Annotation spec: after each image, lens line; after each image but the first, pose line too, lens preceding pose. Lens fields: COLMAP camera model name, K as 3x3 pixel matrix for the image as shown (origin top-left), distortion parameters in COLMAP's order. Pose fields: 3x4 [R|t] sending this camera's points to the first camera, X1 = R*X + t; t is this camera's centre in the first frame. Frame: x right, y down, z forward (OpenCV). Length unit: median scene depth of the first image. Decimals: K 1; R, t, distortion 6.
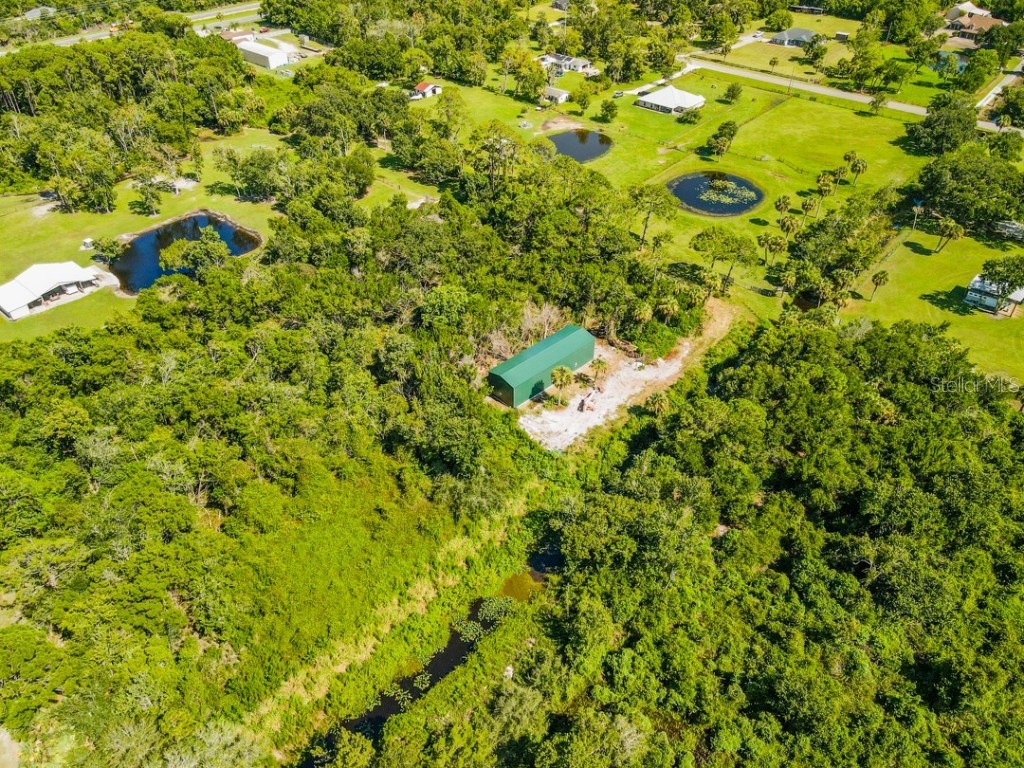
lens RADIAL K [[751.3, 0, 507.4], [0, 751.3, 385.9], [0, 0, 1]] dist [-0.001002, 0.071978]
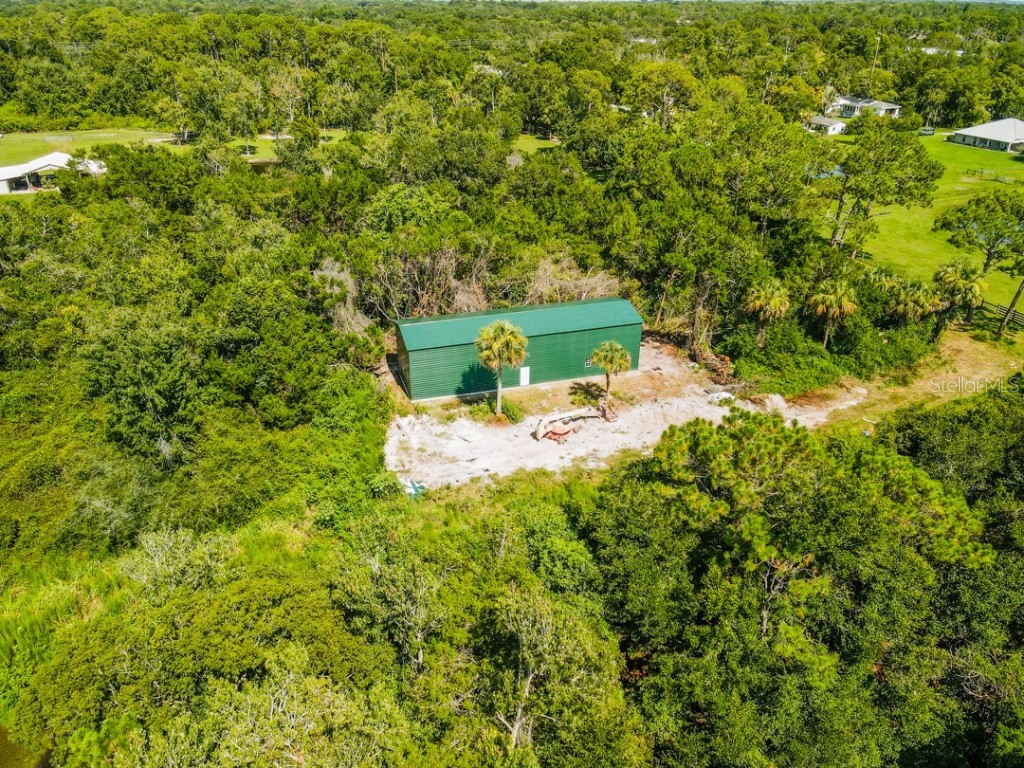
lens RADIAL K [[751.3, 0, 507.4], [0, 751.3, 385.9], [0, 0, 1]] dist [-0.001002, 0.071978]
pose [[0.895323, 0.212397, -0.391516, 0.226486], [-0.283424, 0.949741, -0.132903, 0.061565], [0.343610, 0.229956, 0.910523, 0.519466]]
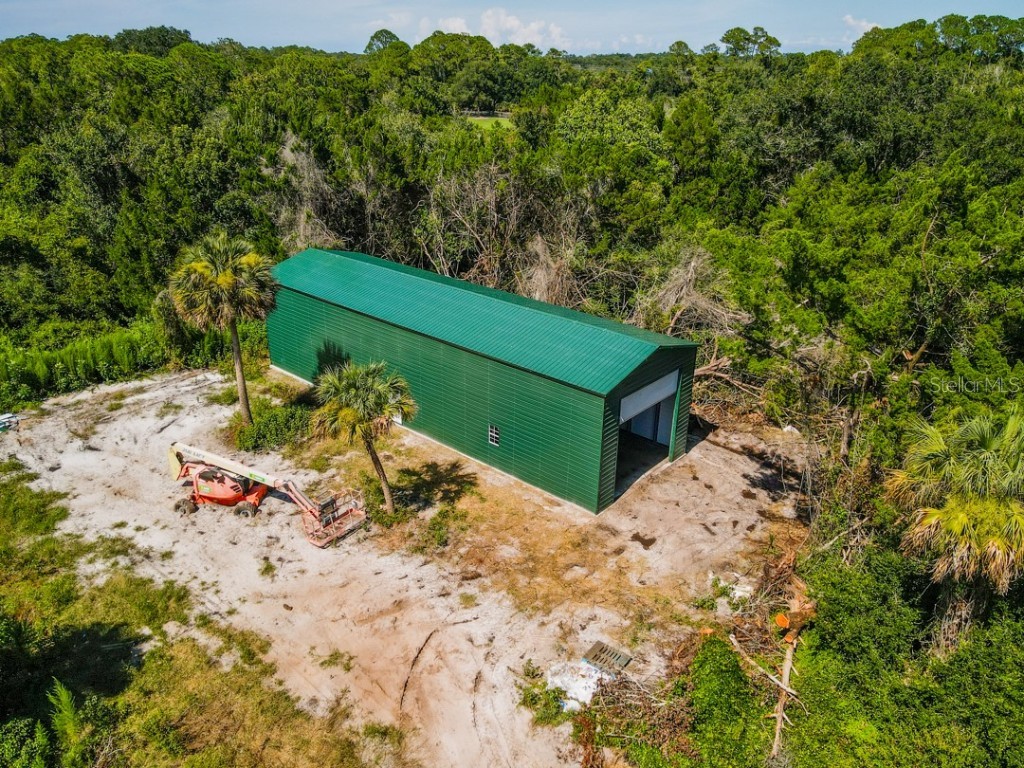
lens RADIAL K [[751.3, 0, 507.4], [0, 751.3, 385.9], [0, 0, 1]] dist [-0.001002, 0.071978]
pose [[0.079595, 0.401106, -0.912567, 0.267541], [-0.629680, 0.729928, 0.265909, -0.093644], [0.772766, 0.553461, 0.310667, 0.886080]]
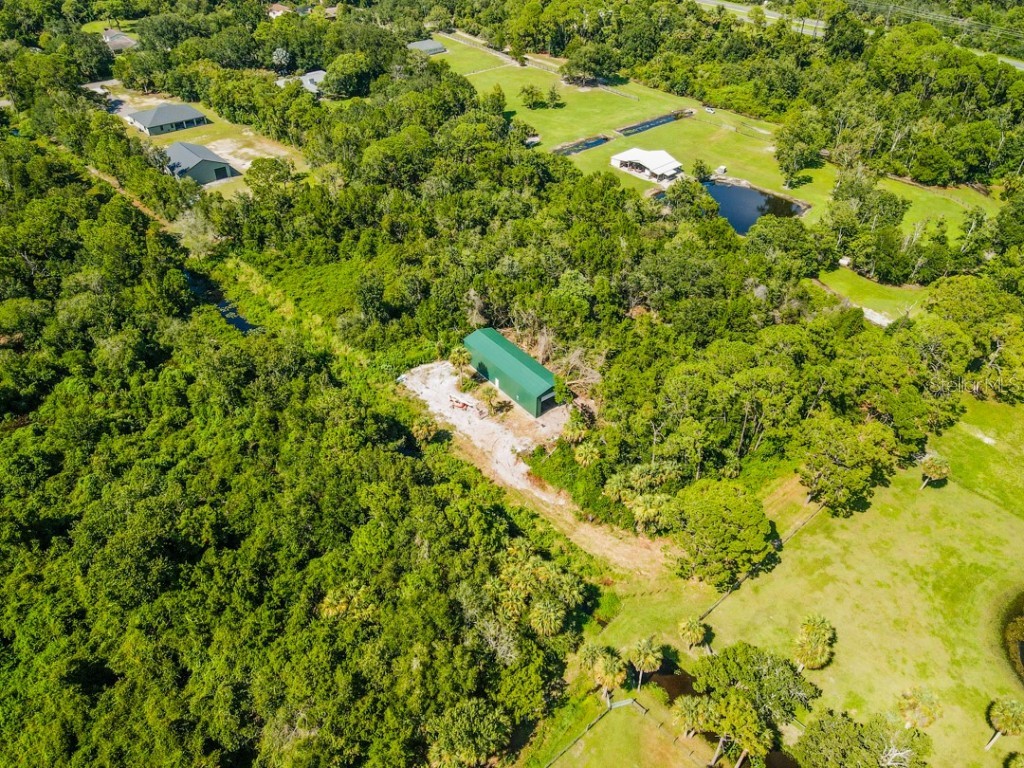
lens RADIAL K [[751.3, 0, 507.4], [0, 751.3, 385.9], [0, 0, 1]] dist [-0.001002, 0.071978]
pose [[-0.101287, 0.615579, -0.781539, 0.785170], [-0.629857, 0.568406, 0.529334, -0.505434], [0.770079, 0.545873, 0.330154, 0.638761]]
